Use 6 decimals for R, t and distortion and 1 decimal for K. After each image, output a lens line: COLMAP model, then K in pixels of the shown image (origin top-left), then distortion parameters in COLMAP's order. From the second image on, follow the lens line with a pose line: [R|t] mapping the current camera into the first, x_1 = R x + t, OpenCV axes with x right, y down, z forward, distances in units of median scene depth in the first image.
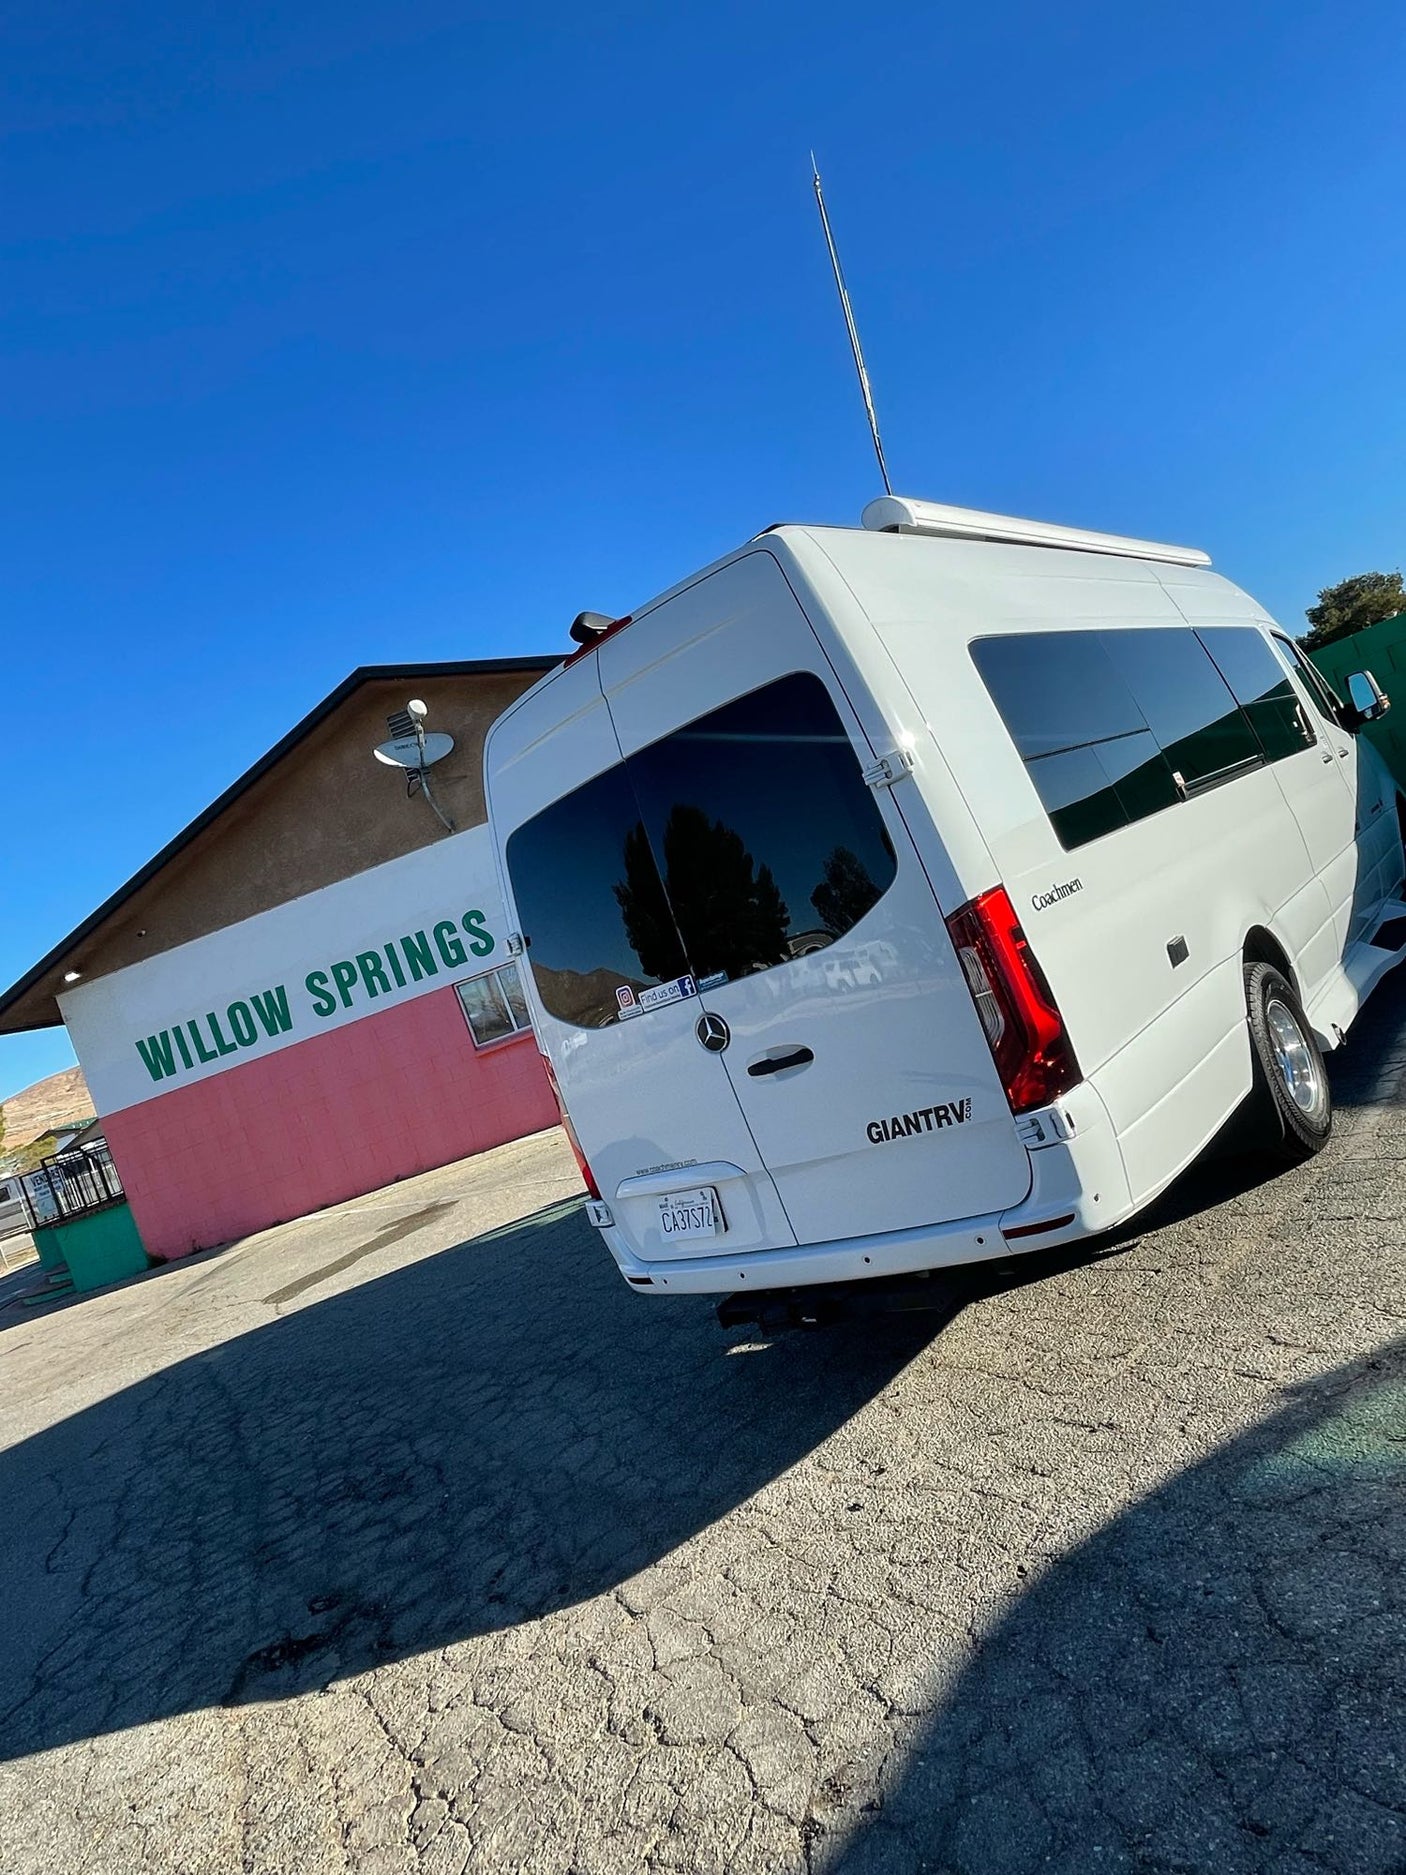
lens RADIAL K [[1120.7, 0, 700.4], [0, 1120.7, 917.9], [0, 0, 1]] dist [0.026931, -0.000237]
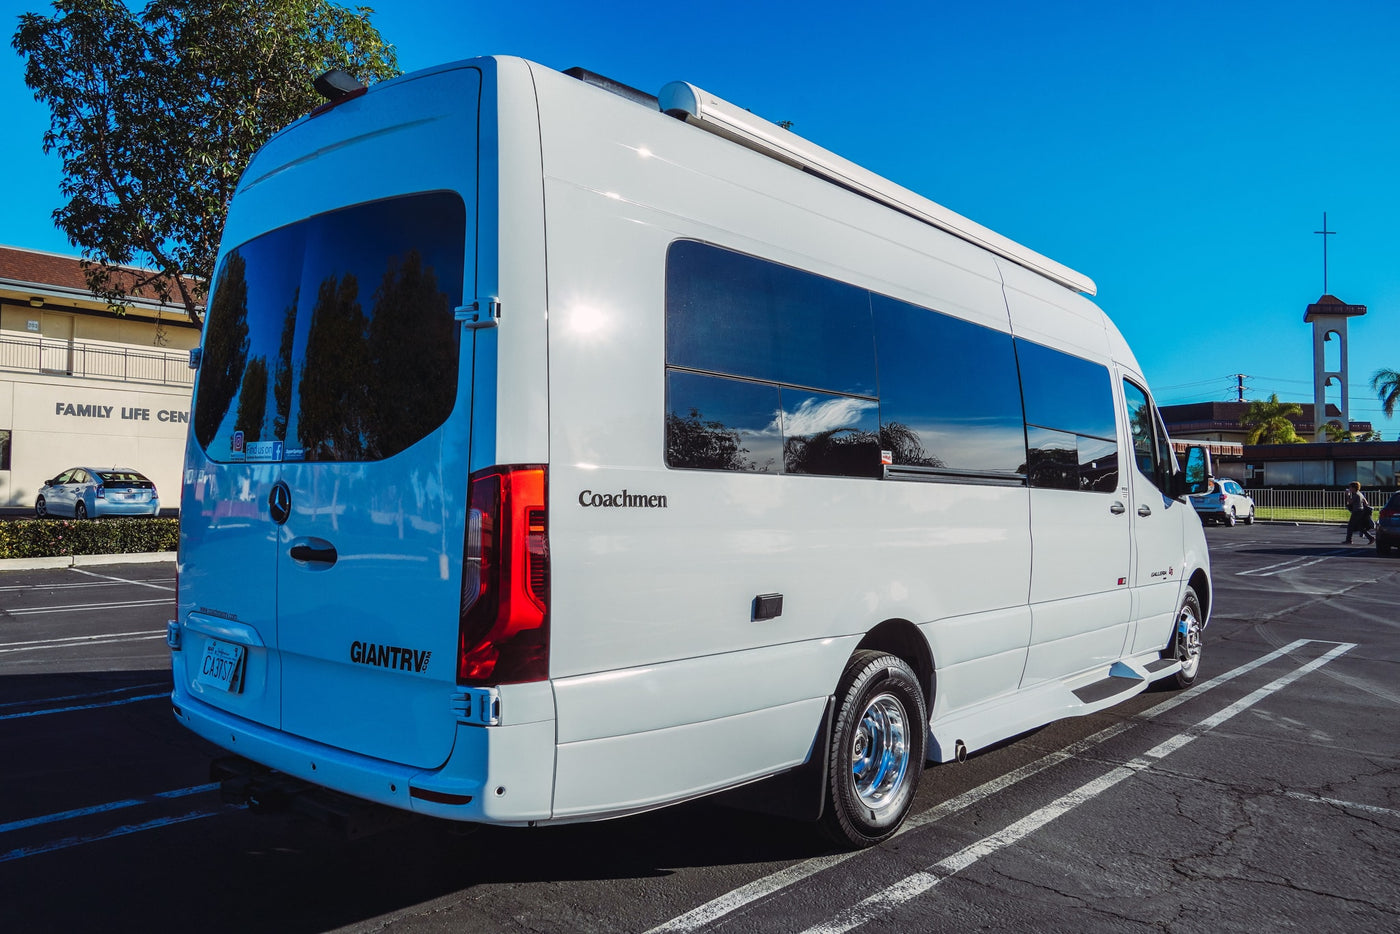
lens RADIAL K [[1043.5, 0, 698.6], [0, 1043.5, 475.7], [0, 0, 1]] dist [-0.020919, 0.037317]
pose [[0.926600, 0.375550, -0.019373, 0.406120], [-0.375202, 0.926740, 0.019379, -0.087856], [0.025231, -0.010688, 0.999625, 0.085406]]
